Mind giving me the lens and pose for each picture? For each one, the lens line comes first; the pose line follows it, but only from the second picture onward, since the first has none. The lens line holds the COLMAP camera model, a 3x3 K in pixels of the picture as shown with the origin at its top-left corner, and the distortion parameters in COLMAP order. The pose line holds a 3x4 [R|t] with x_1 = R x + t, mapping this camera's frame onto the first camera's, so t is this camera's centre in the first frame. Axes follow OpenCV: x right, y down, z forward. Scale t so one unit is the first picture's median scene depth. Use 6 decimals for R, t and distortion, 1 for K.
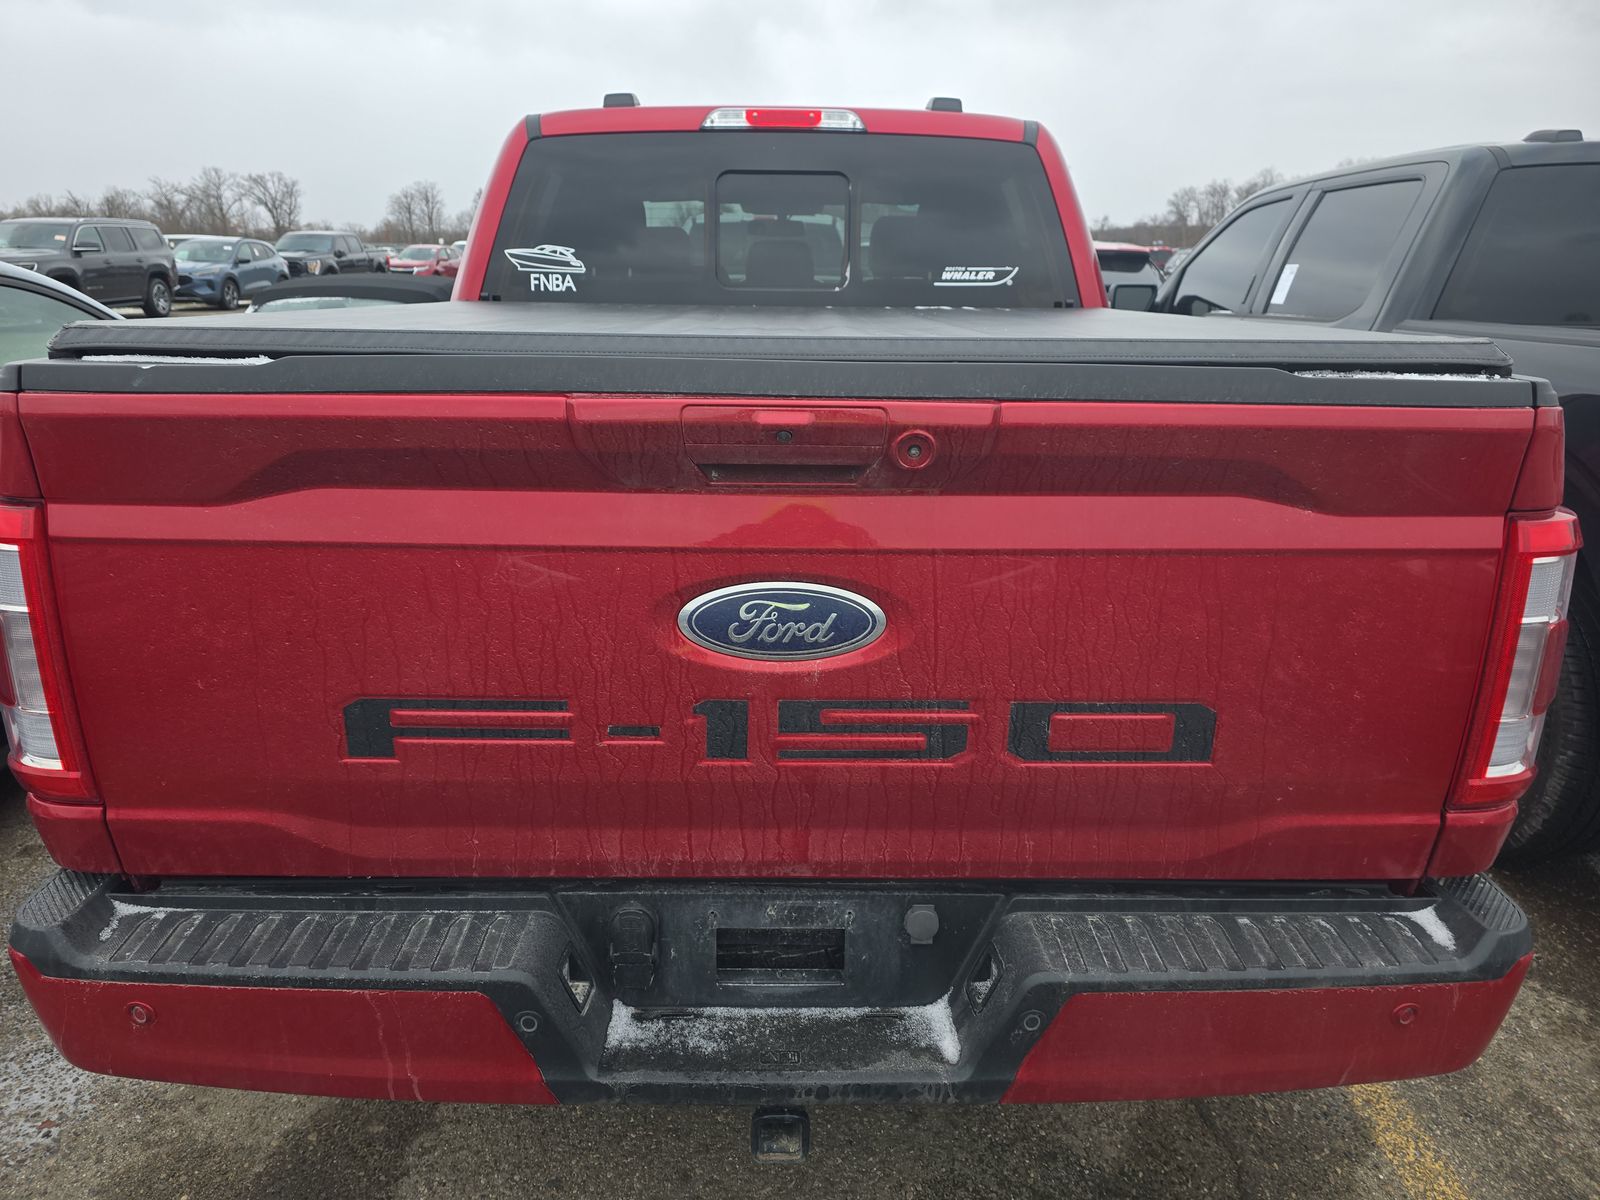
lens RADIAL K [[1067.3, 0, 800.0], [0, 1067.3, 600.0], [0, 0, 1]] dist [0.070028, -0.066321]
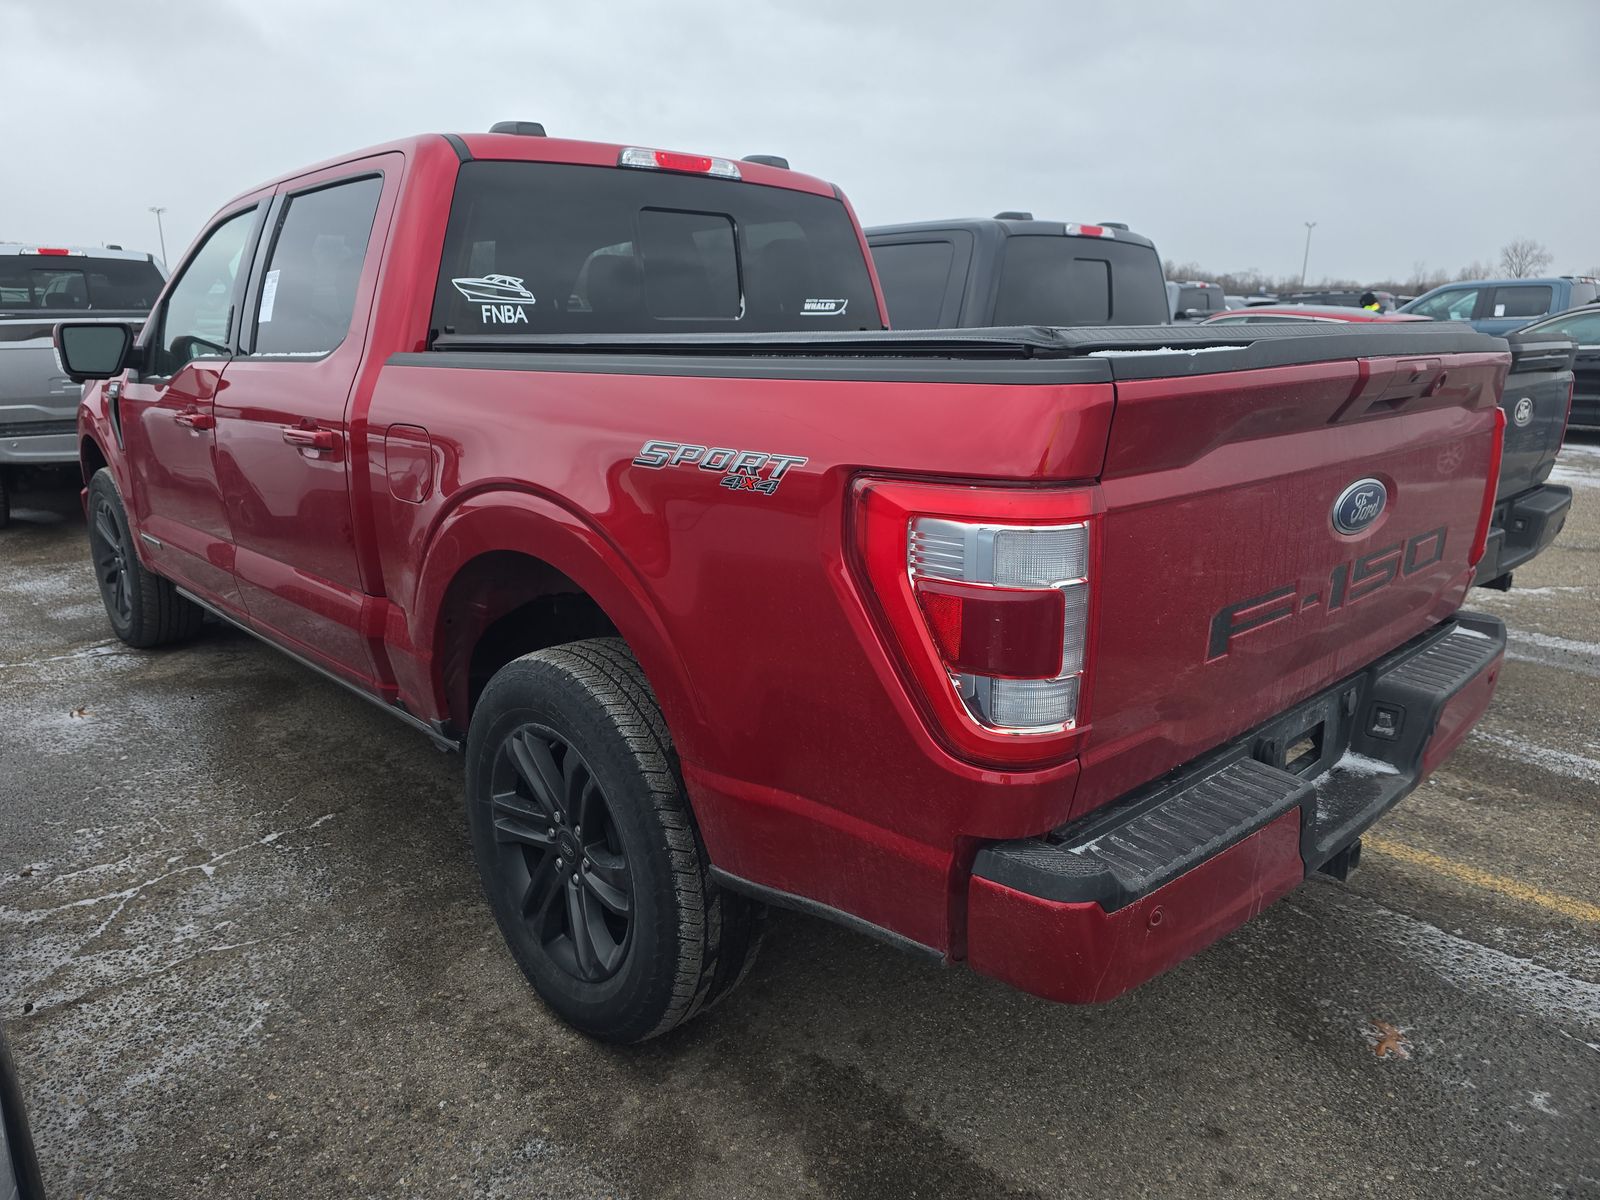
lens RADIAL K [[1067.3, 0, 800.0], [0, 1067.3, 600.0], [0, 0, 1]] dist [0.070028, -0.066321]
pose [[0.735098, -0.181708, 0.653157, -0.701070], [0.209966, 0.977064, 0.035511, -0.030590], [-0.644628, 0.111037, 0.756390, 0.151515]]
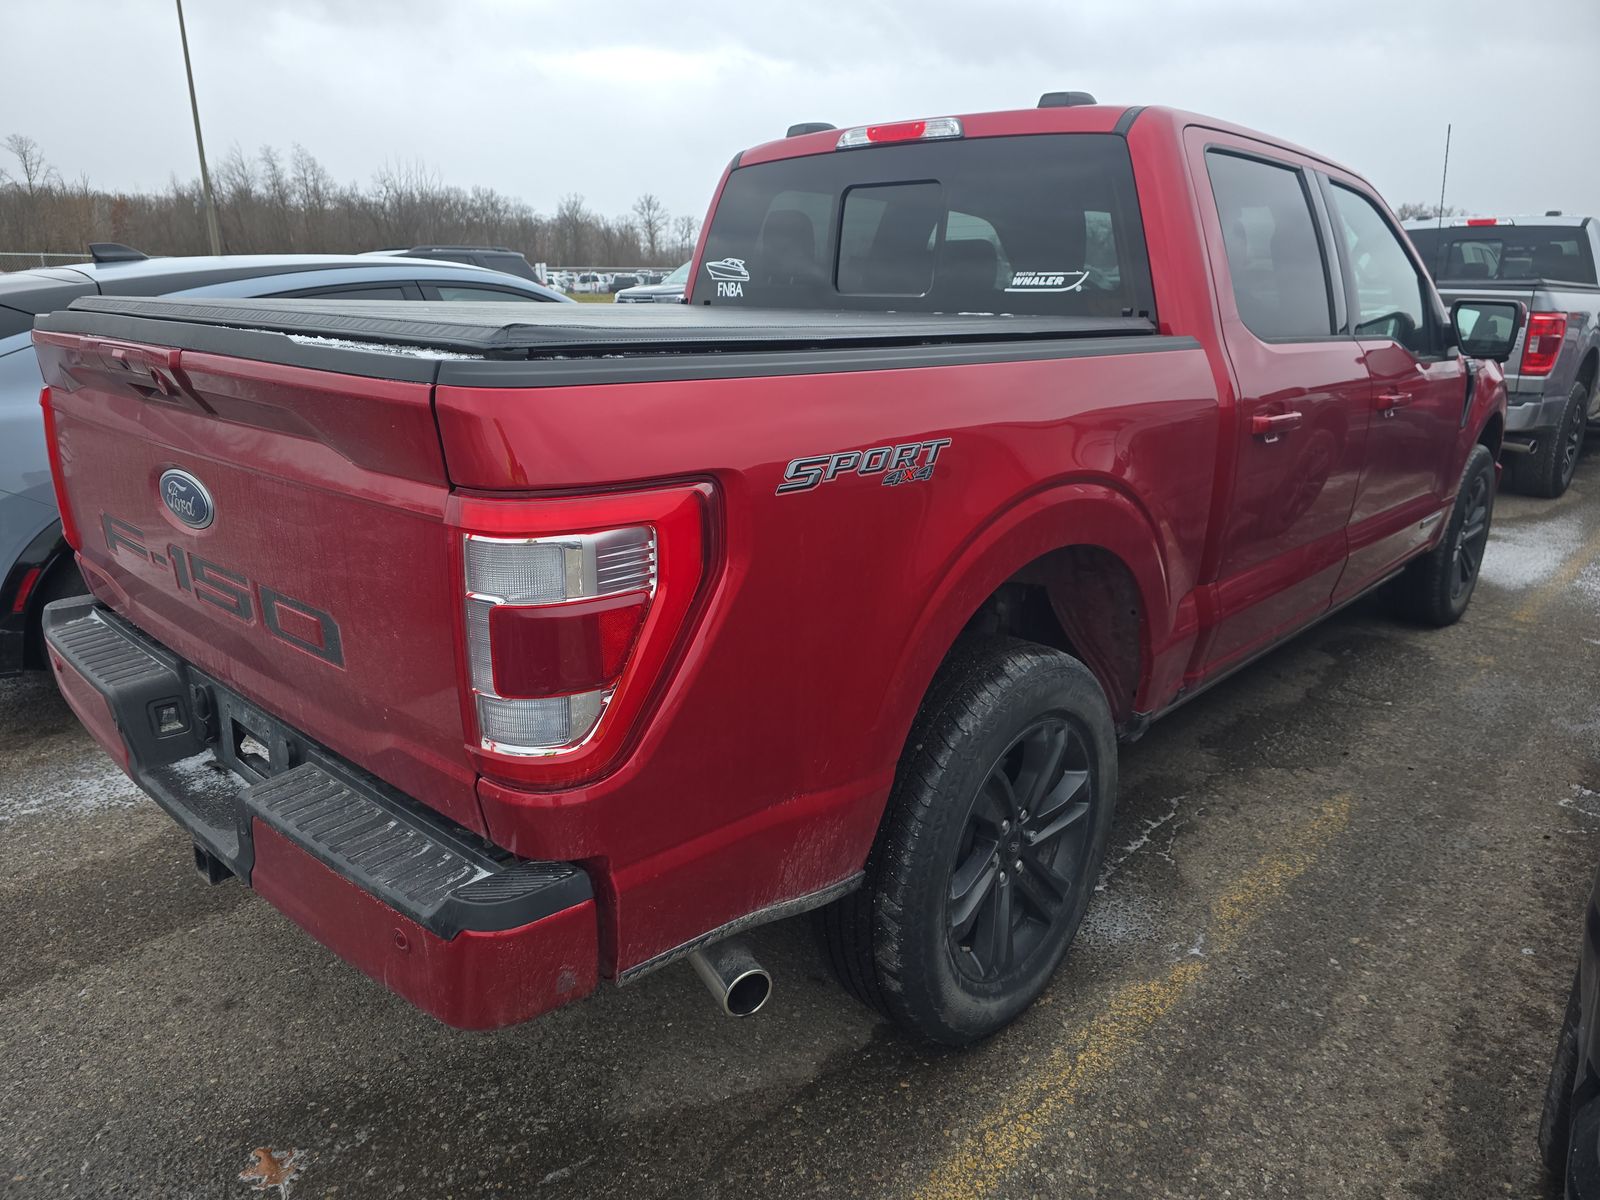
lens RADIAL K [[1067.3, 0, 800.0], [0, 1067.3, 600.0], [0, 0, 1]] dist [0.070028, -0.066321]
pose [[0.725727, 0.191700, -0.660735, 0.682499], [-0.204483, 0.977097, 0.058891, -0.044000], [0.656892, 0.092370, 0.748305, 0.191414]]
